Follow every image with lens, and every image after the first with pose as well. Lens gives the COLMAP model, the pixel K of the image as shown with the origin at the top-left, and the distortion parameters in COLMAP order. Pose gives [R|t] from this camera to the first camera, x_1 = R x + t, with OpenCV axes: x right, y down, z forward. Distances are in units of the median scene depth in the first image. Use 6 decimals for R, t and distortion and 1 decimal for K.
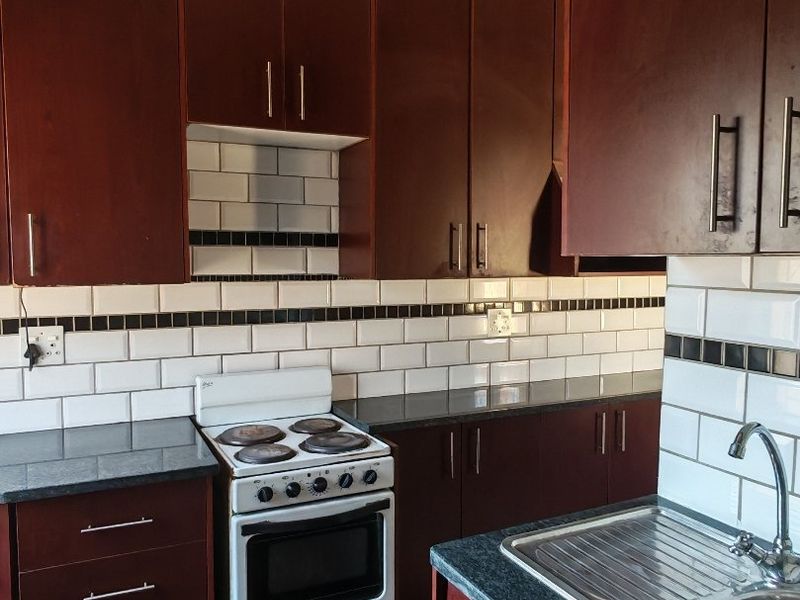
lens RADIAL K [[662.6, 0, 401.7], [0, 662.6, 297.3], [0, 0, 1]] dist [0.046950, -0.000809]
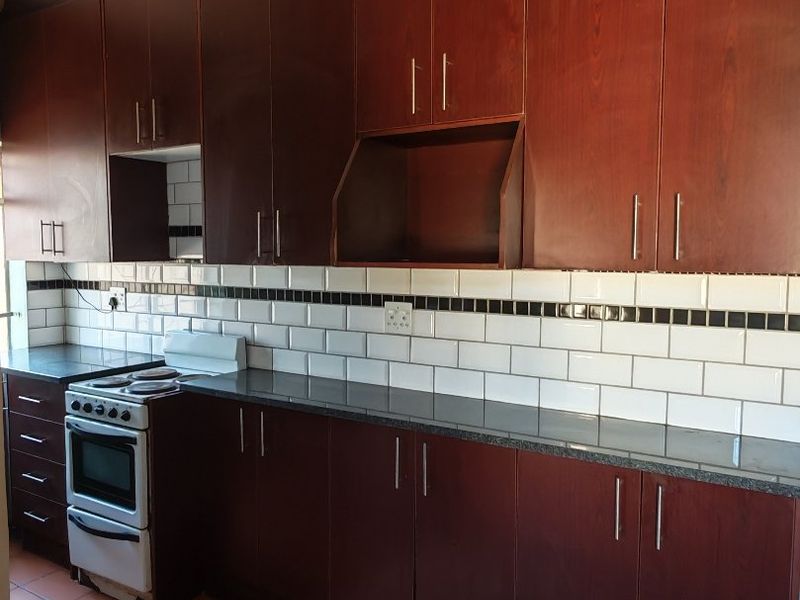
lens RADIAL K [[662.6, 0, 401.7], [0, 662.6, 297.3], [0, 0, 1]] dist [0.046950, -0.000809]
pose [[0.519568, 0.059452, -0.852358, 0.941540], [-0.054610, 0.997847, 0.036311, -0.023074], [0.852682, 0.027681, 0.521697, 0.557191]]
